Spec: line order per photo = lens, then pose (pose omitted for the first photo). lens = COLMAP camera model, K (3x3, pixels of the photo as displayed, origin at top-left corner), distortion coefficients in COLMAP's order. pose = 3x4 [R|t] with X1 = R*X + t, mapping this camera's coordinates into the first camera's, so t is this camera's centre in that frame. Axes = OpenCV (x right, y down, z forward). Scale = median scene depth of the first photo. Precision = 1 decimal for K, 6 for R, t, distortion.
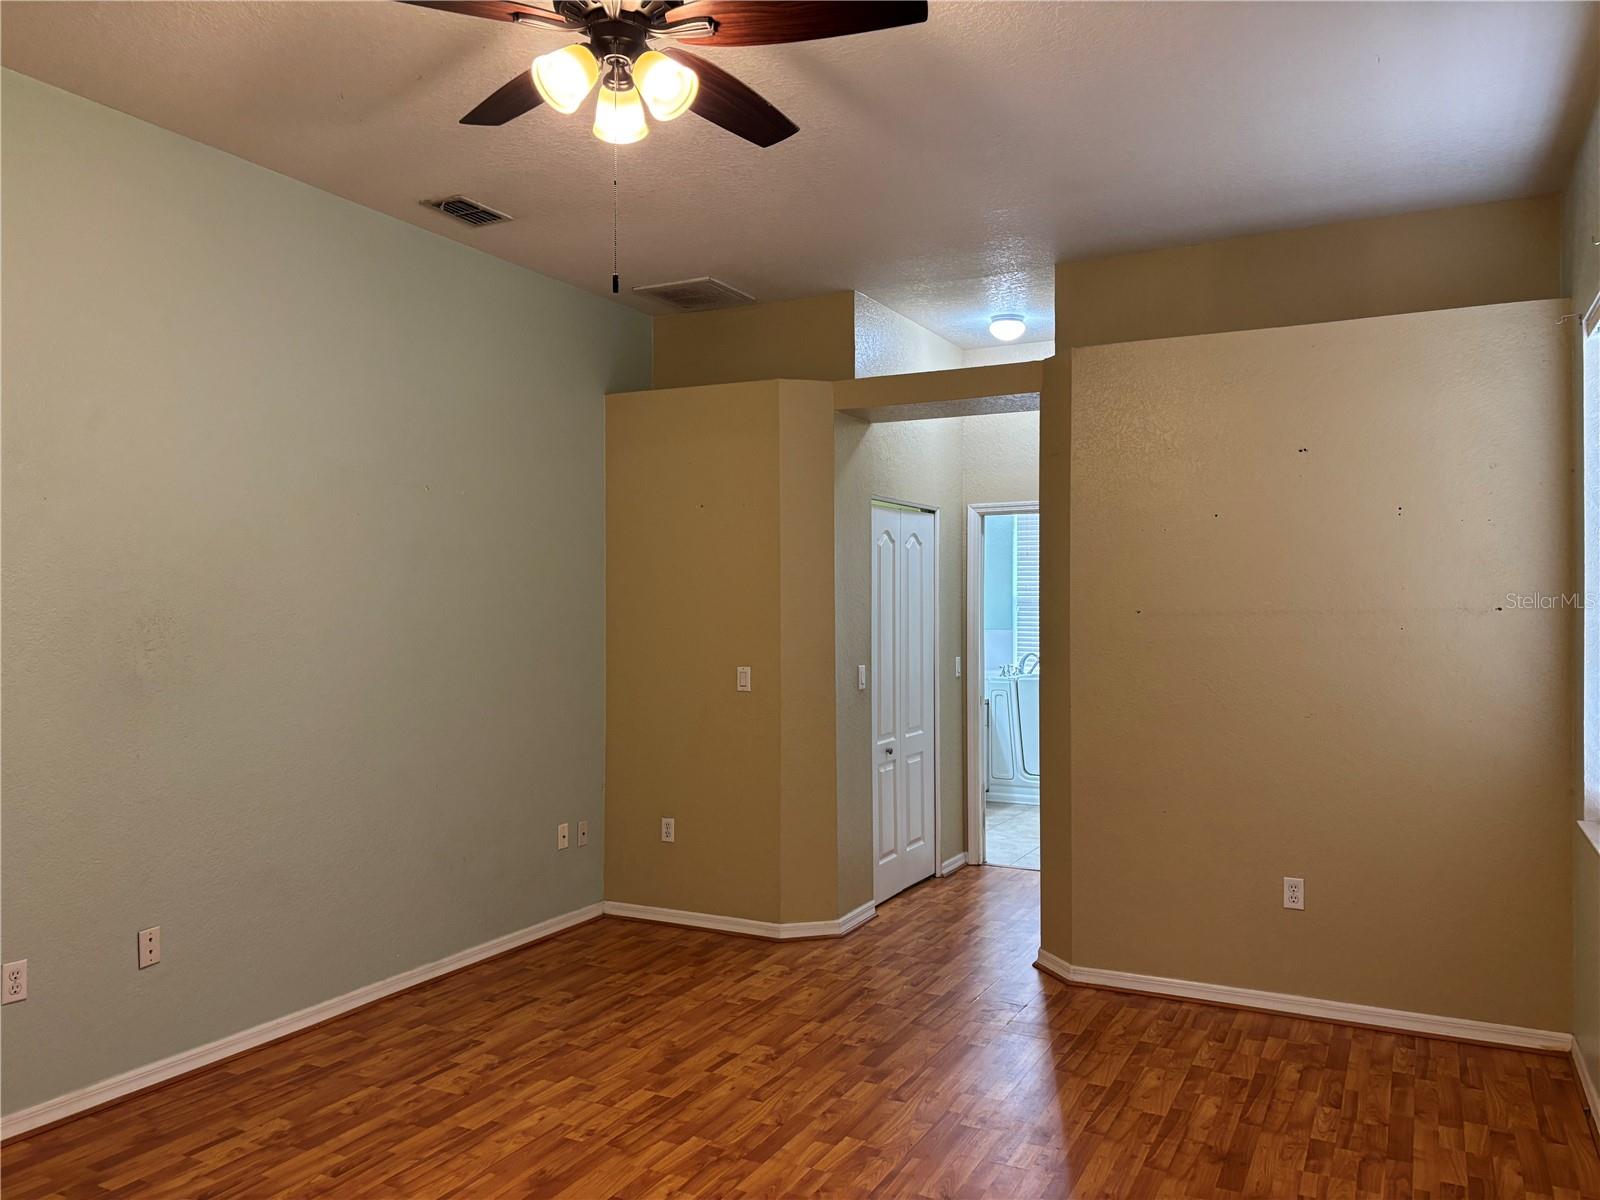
lens RADIAL K [[1200.7, 0, 795.6], [0, 1200.7, 586.8], [0, 0, 1]] dist [0.040335, -0.034635]
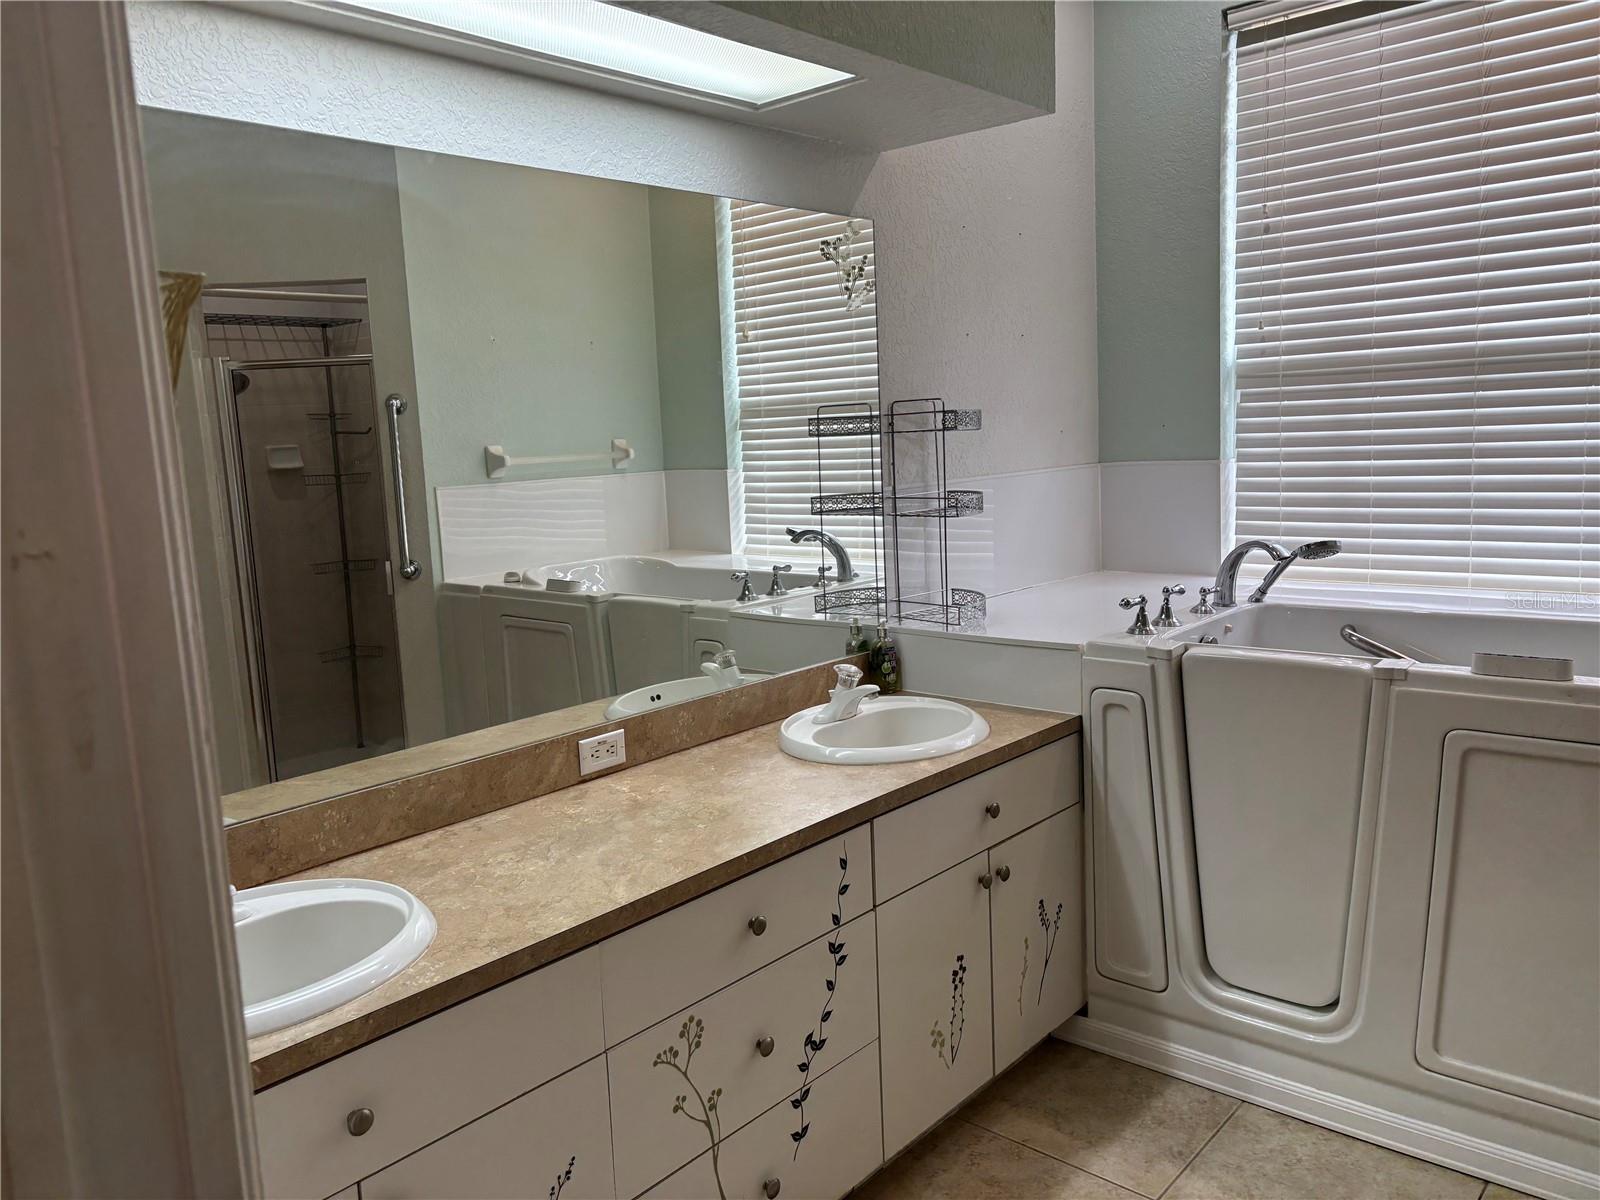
lens RADIAL K [[1200.7, 0, 795.6], [0, 1200.7, 586.8], [0, 0, 1]] dist [0.040335, -0.034635]
pose [[0.966076, -0.015652, -0.257782, 0.160217], [0.055944, 0.987144, 0.149721, 0.014077], [0.252125, -0.159063, 0.954532, 0.669870]]
